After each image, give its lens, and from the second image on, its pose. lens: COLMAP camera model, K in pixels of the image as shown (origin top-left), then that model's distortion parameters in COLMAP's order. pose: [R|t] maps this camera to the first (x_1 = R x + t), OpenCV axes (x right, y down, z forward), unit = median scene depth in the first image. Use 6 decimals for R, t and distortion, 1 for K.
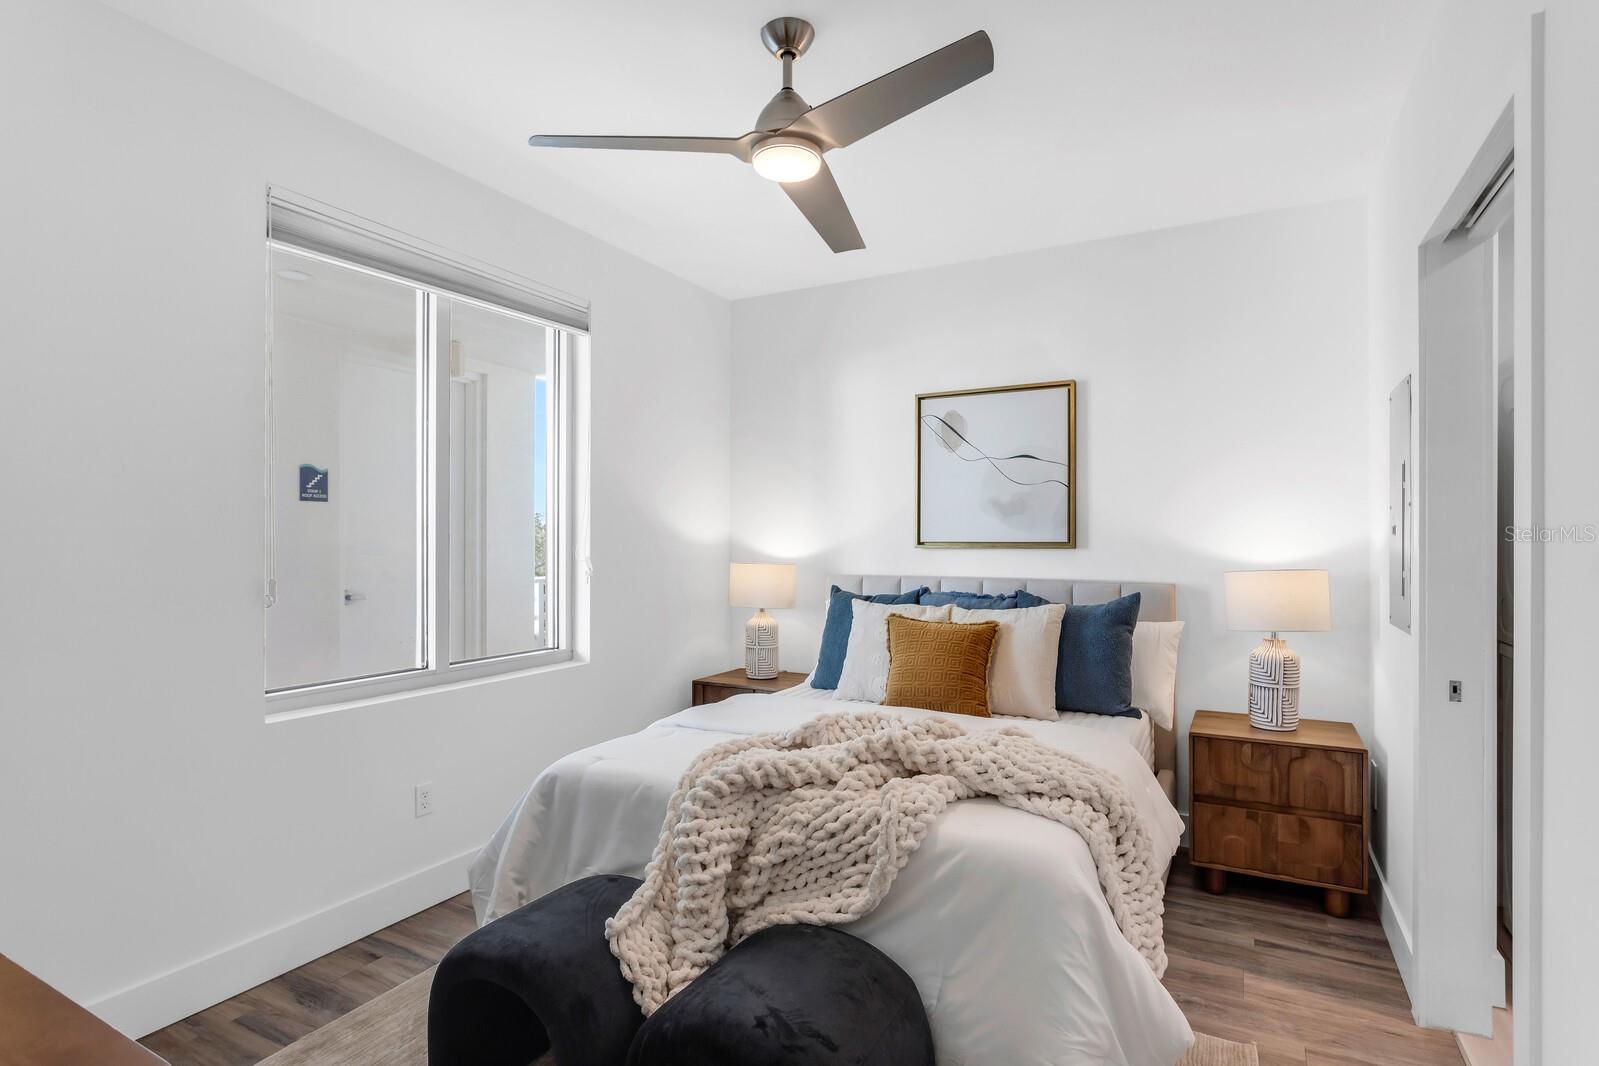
lens RADIAL K [[814.2, 0, 795.6], [0, 814.2, 536.2], [0, 0, 1]] dist [0.001836, -0.000381]
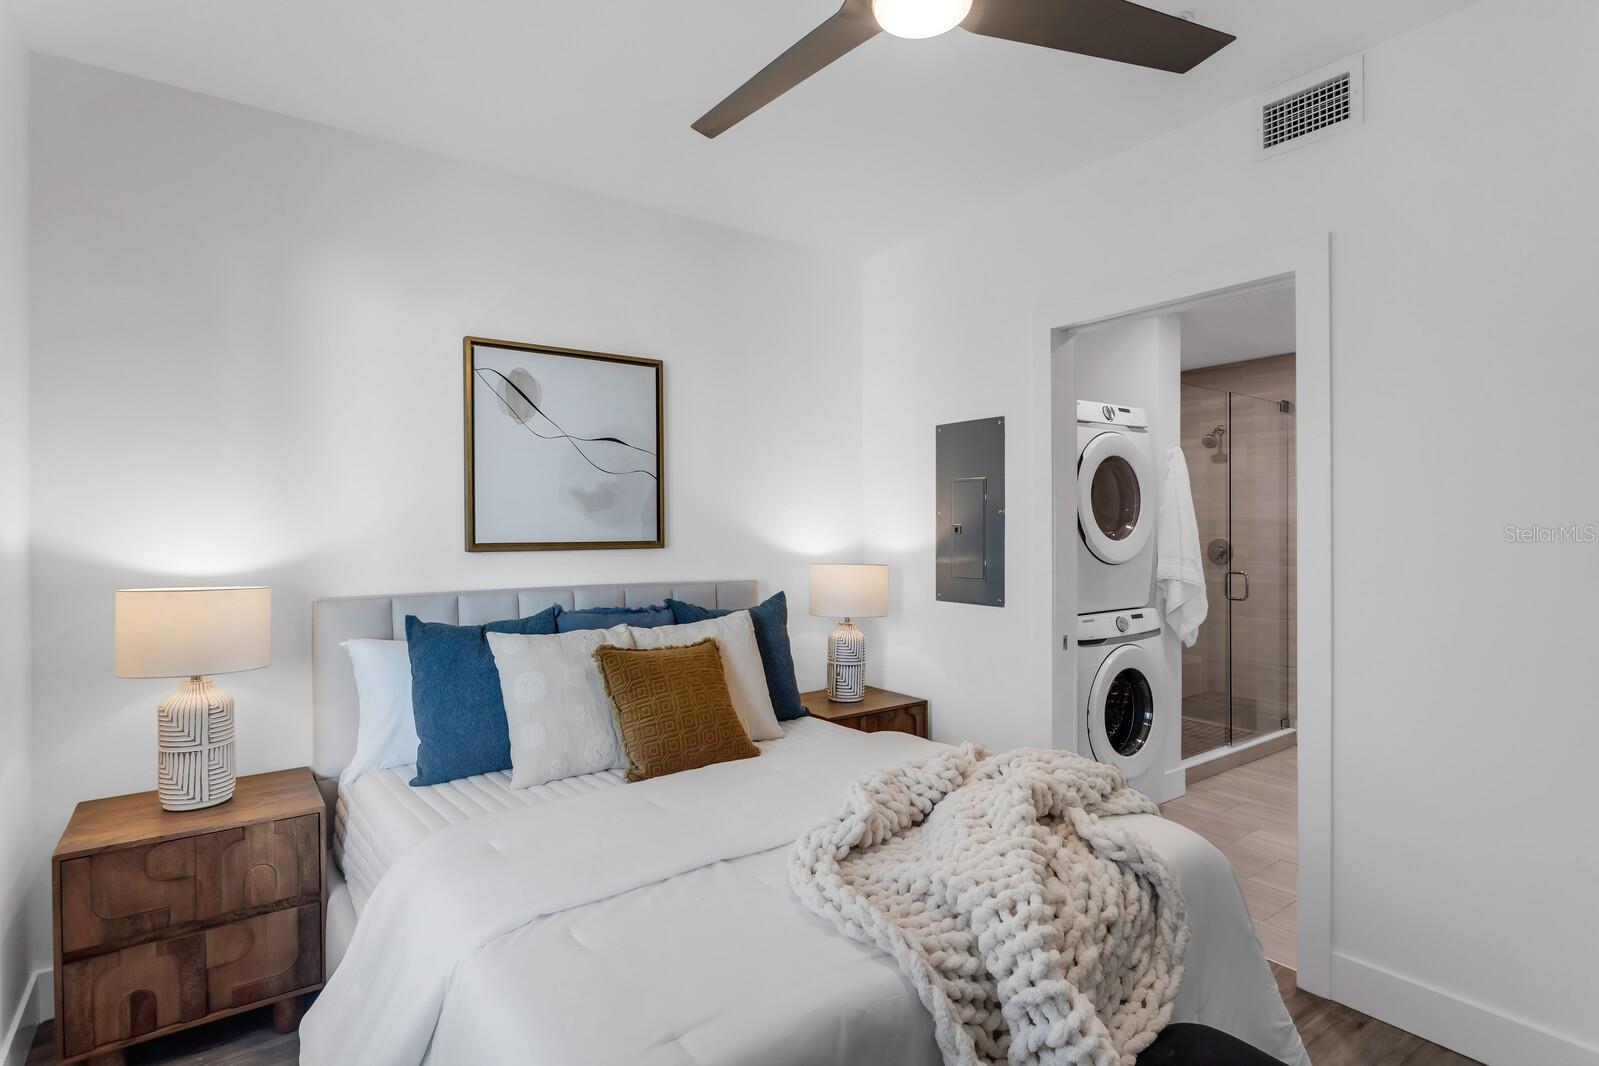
lens RADIAL K [[814.2, 0, 797.1], [0, 814.2, 529.0], [0, 0, 1]] dist [0.001836, -0.000381]
pose [[0.427336, -0.002106, 0.904091, -0.393427], [0.000950, 0.999998, 0.001880, -0.007291], [-0.904093, 0.000055, 0.427337, 0.464519]]
